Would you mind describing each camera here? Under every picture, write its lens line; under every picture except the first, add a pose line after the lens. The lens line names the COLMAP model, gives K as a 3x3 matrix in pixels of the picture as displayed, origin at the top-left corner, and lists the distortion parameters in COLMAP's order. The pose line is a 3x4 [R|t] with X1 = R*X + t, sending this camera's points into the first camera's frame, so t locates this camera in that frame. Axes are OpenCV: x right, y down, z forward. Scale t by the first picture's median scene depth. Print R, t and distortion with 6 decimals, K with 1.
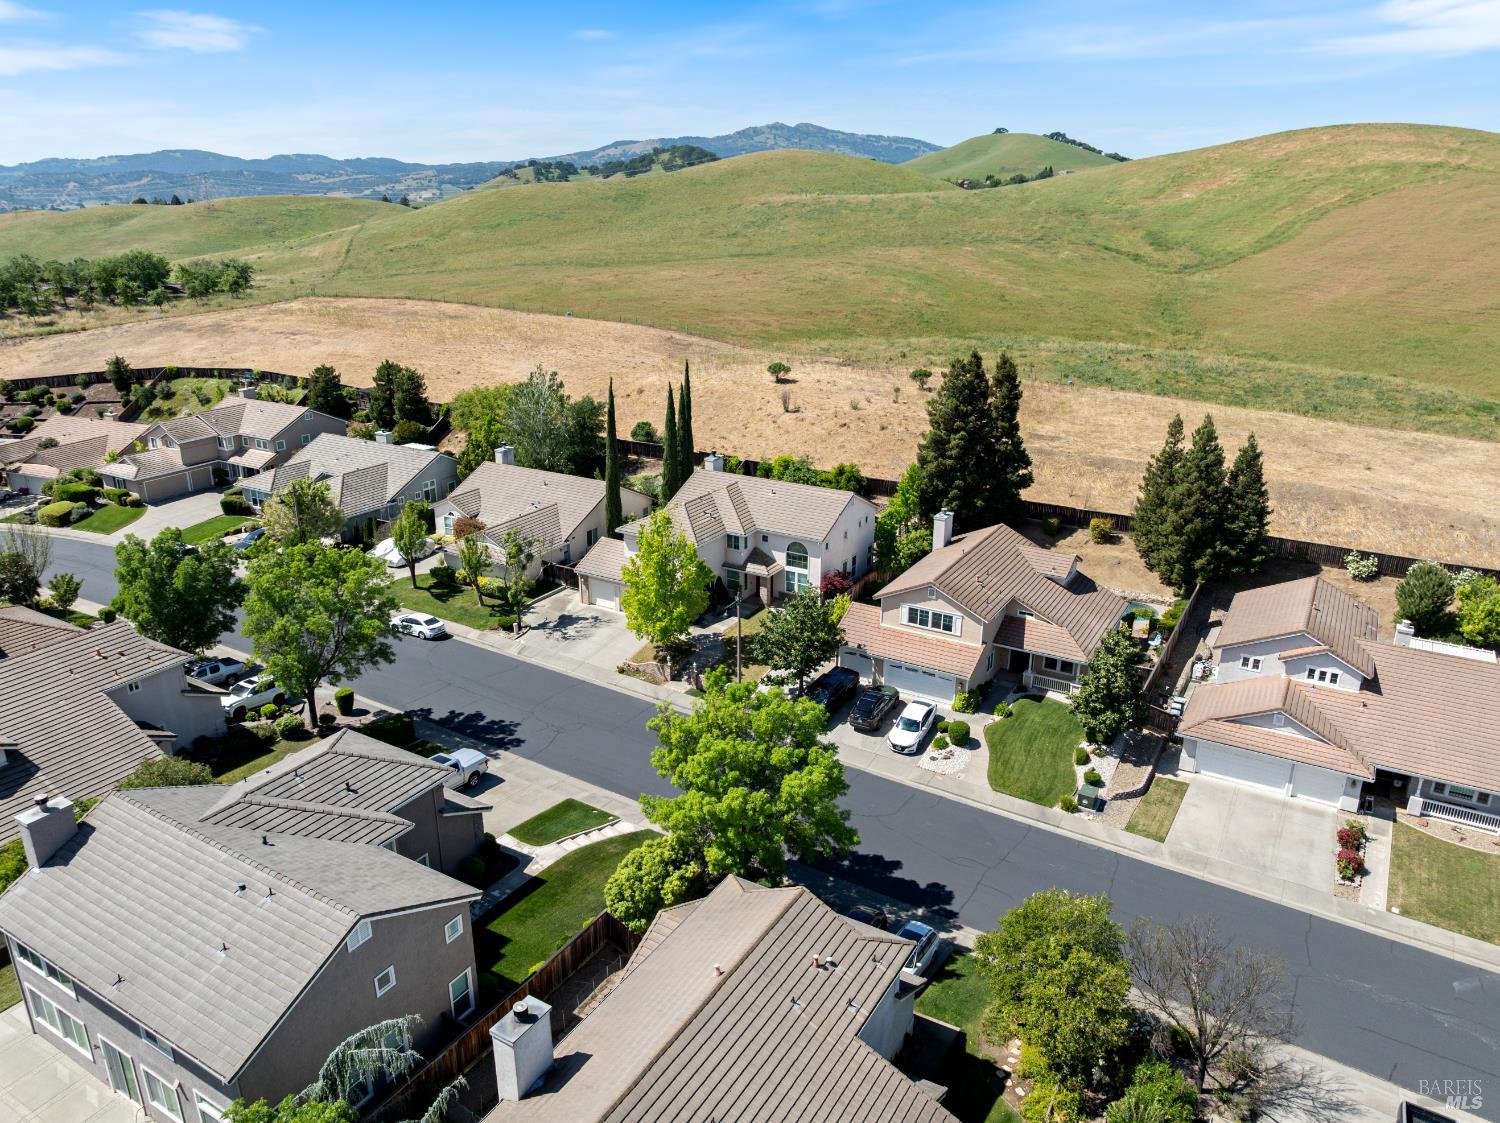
lens RADIAL K [[1057.0, 0, 751.6], [0, 1057.0, 562.0], [0, 0, 1]] dist [-0.048759, 0.020691]
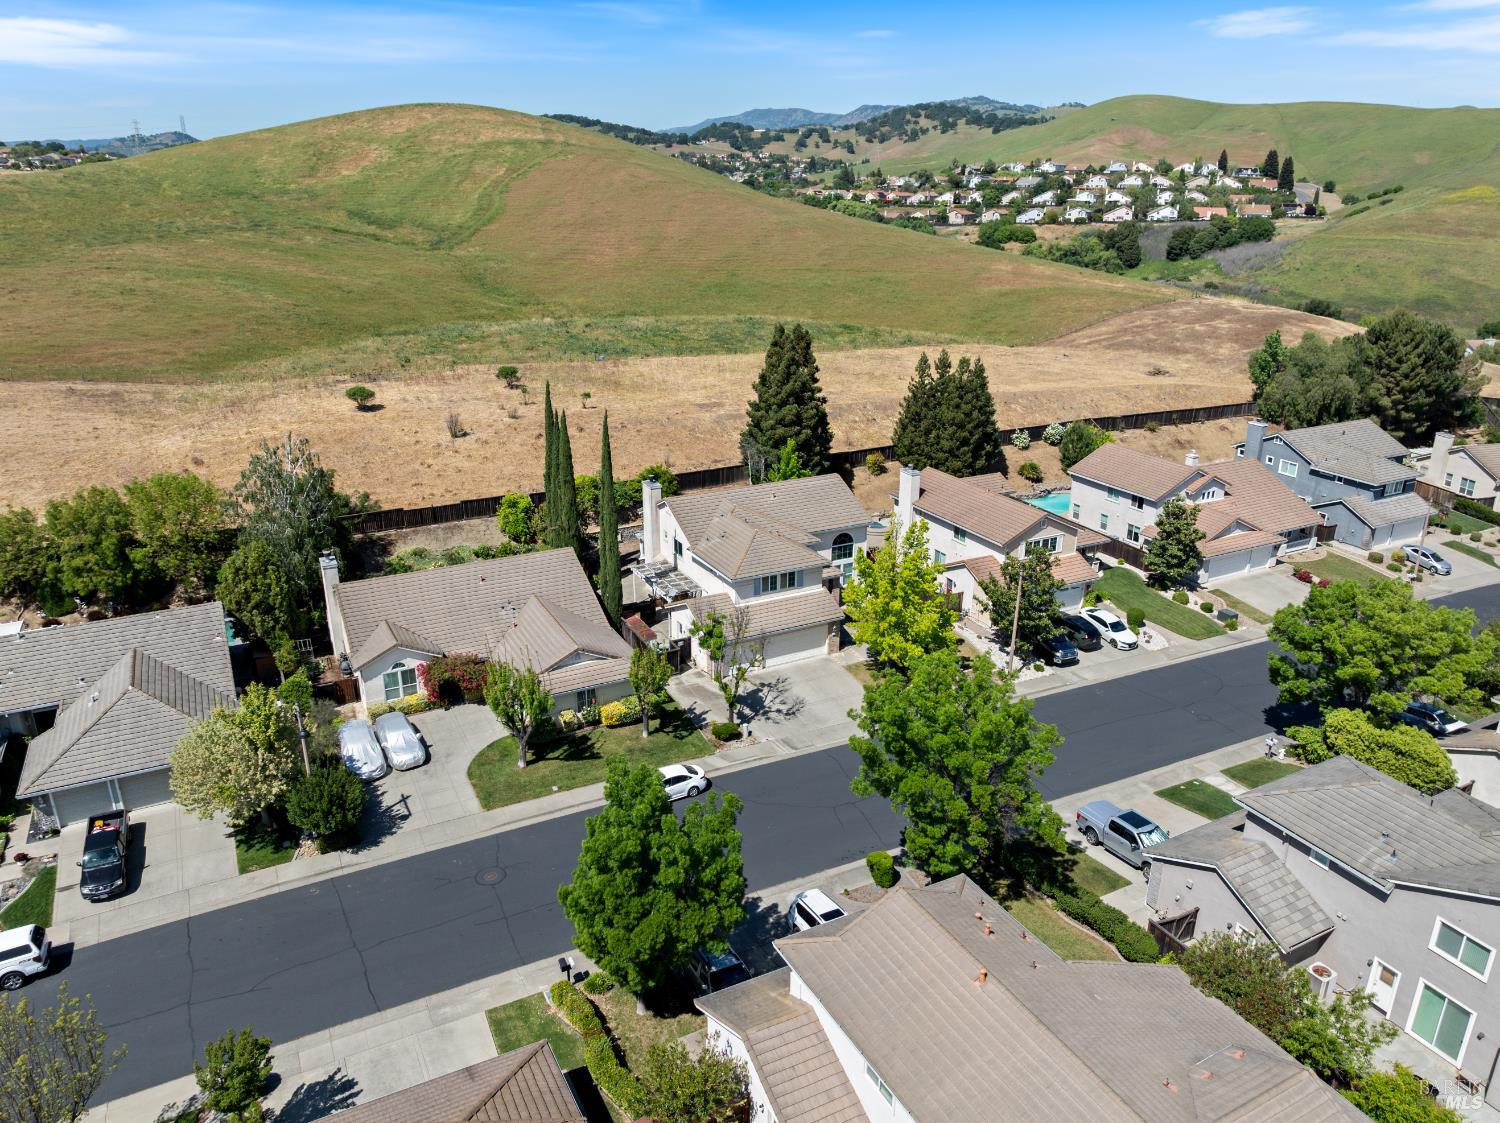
lens RADIAL K [[1057.0, 0, 751.6], [0, 1057.0, 562.0], [0, 0, 1]] dist [-0.048759, 0.020691]
pose [[0.529768, -0.297496, 0.794256, -0.771100], [0.281229, 0.945101, 0.166417, -0.176938], [-0.800160, 0.135206, 0.584348, 0.494394]]
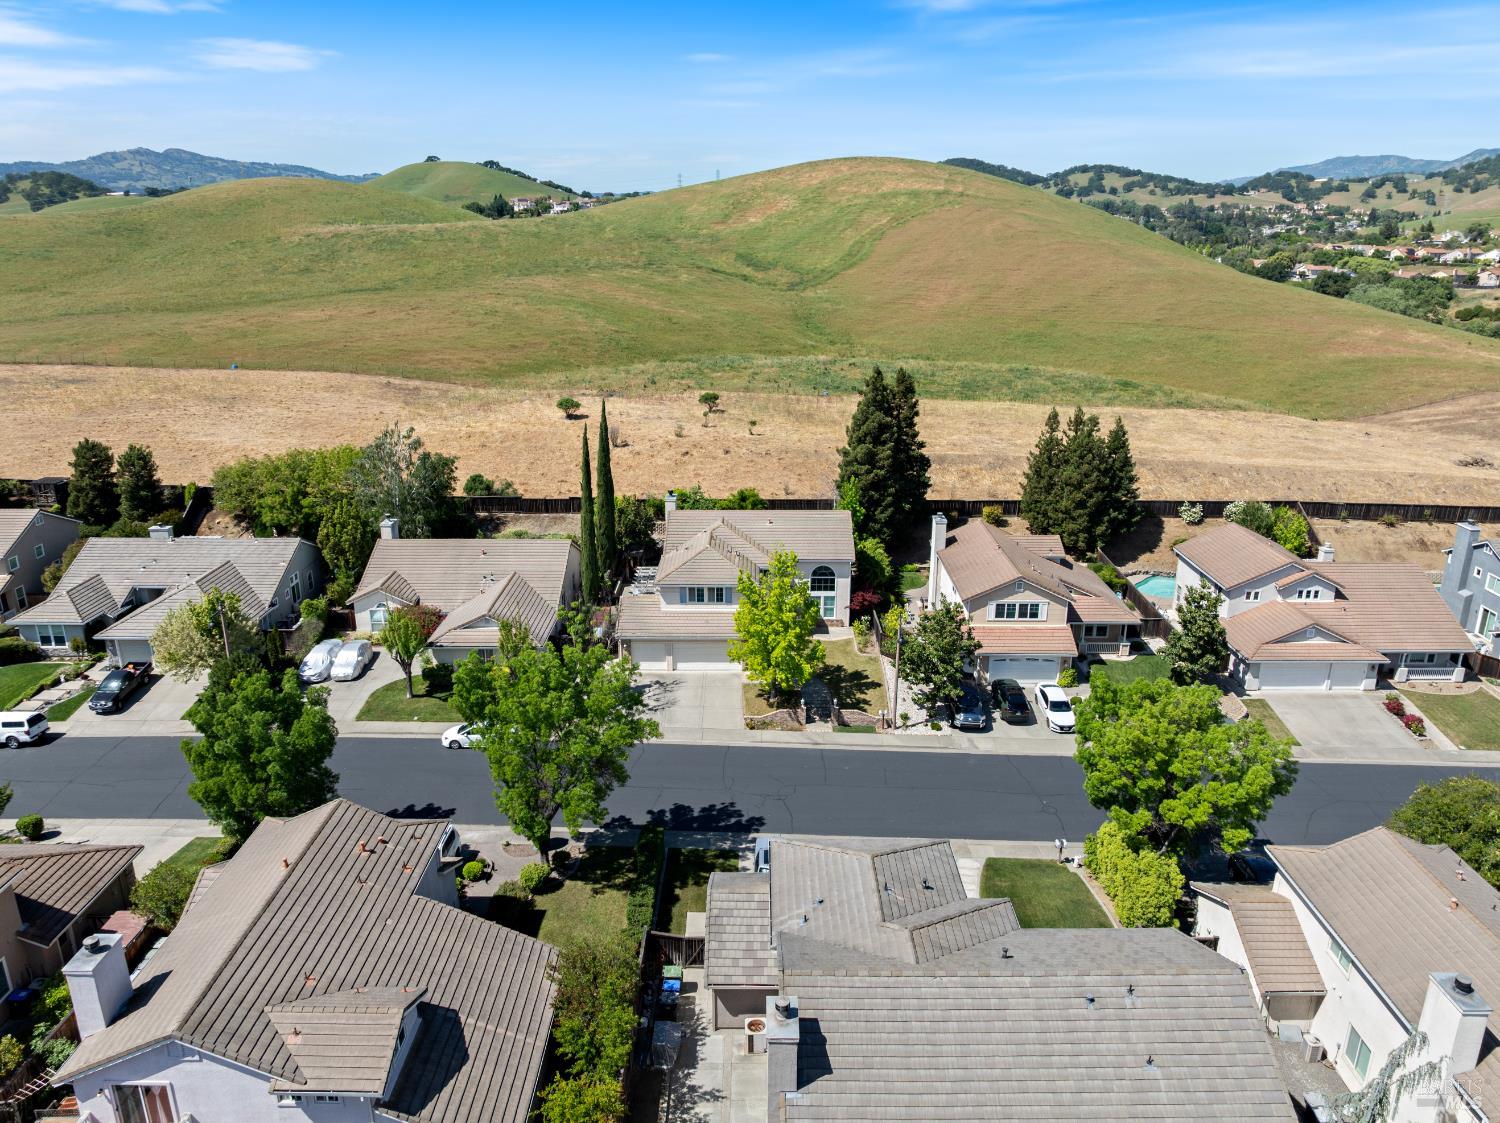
lens RADIAL K [[1057.0, 0, 751.6], [0, 1057.0, 562.0], [0, 0, 1]] dist [-0.048759, 0.020691]
pose [[0.864128, -0.158257, 0.477742, -0.487581], [0.169528, 0.985327, 0.019762, -0.053210], [-0.473860, 0.063914, 0.878278, 0.147210]]
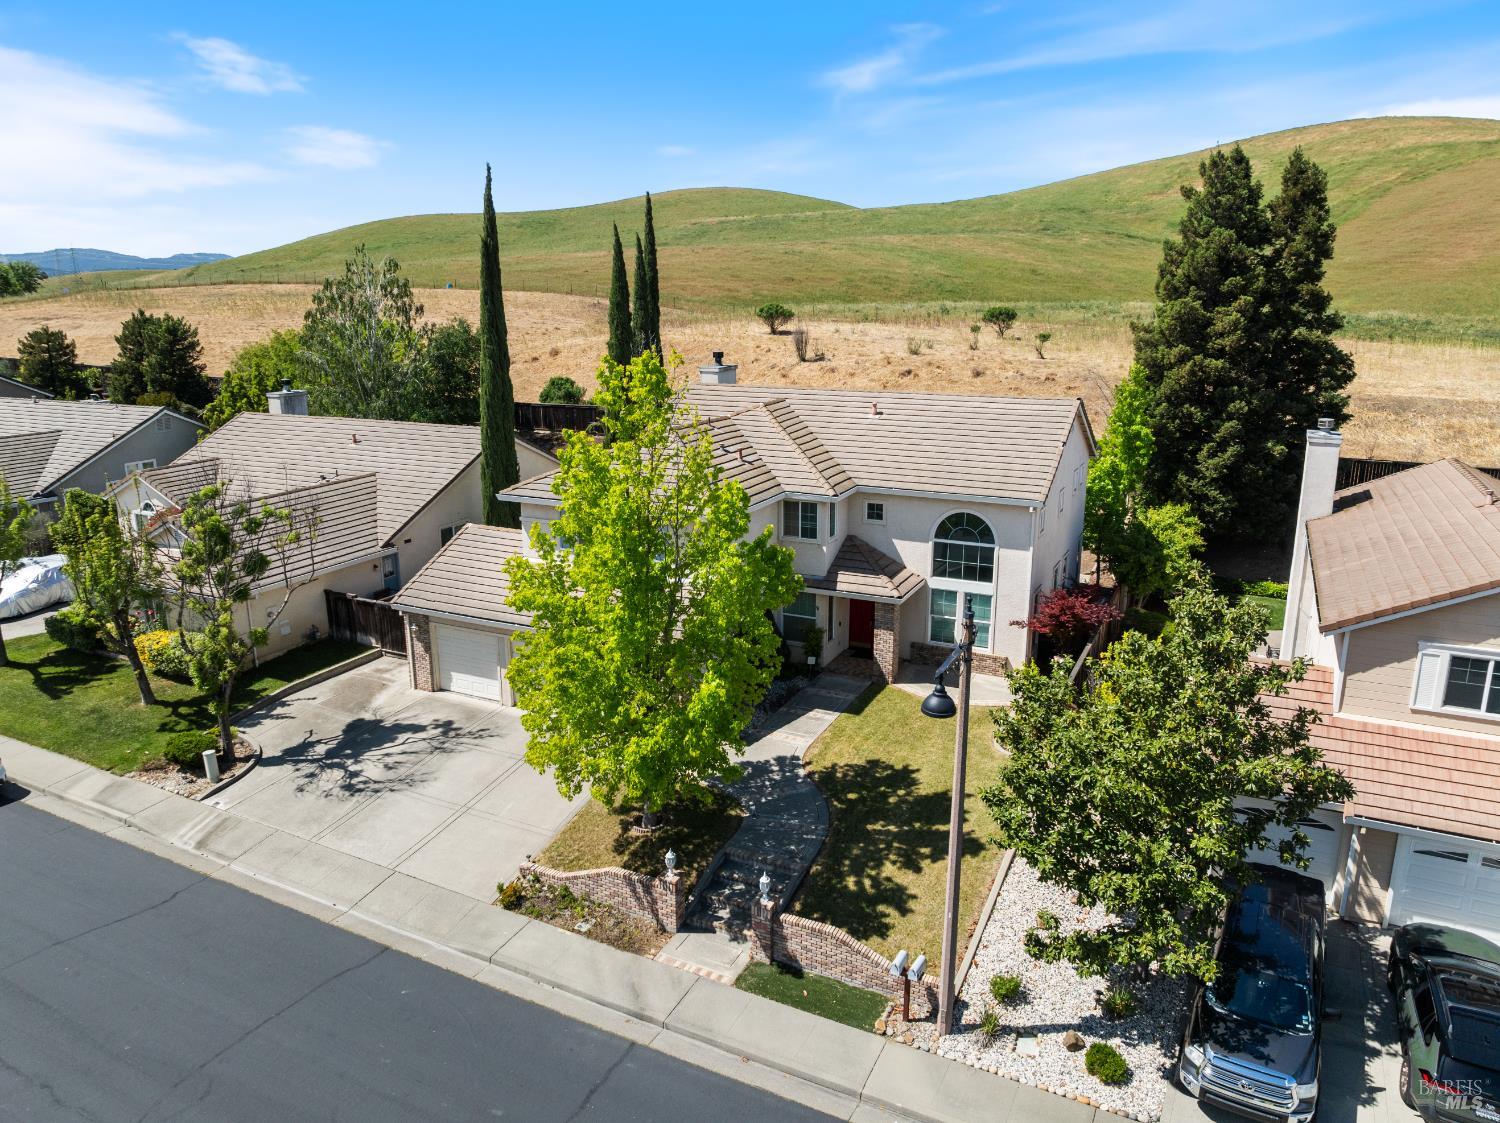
lens RADIAL K [[1057.0, 0, 751.6], [0, 1057.0, 562.0], [0, 0, 1]] dist [-0.048759, 0.020691]
pose [[0.996473, -0.026356, 0.079664, -0.067121], [0.033014, 0.995966, -0.083441, 0.029234], [-0.077143, 0.085777, 0.993323, 0.606242]]
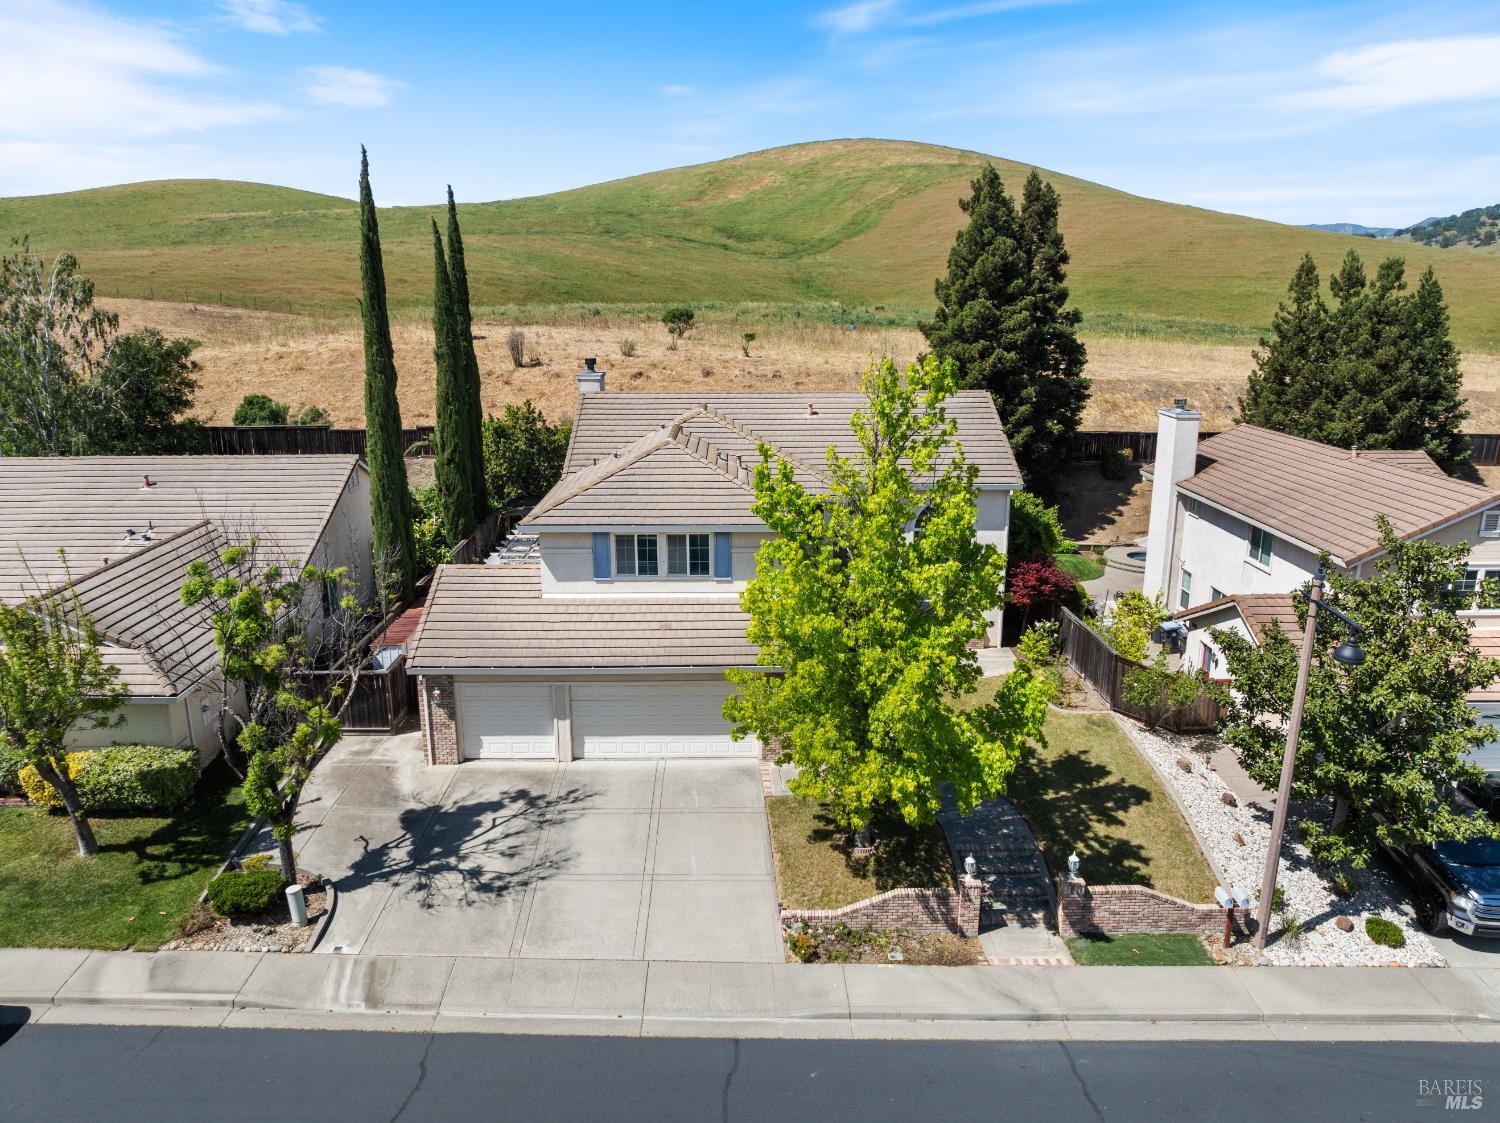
lens RADIAL K [[1057.0, 0, 751.6], [0, 1057.0, 562.0], [0, 0, 1]] dist [-0.048759, 0.020691]
pose [[0.851524, -0.135395, 0.506532, -0.236002], [0.177633, 0.983448, -0.035741, 0.006329], [-0.493309, 0.120411, 0.861480, 0.666573]]
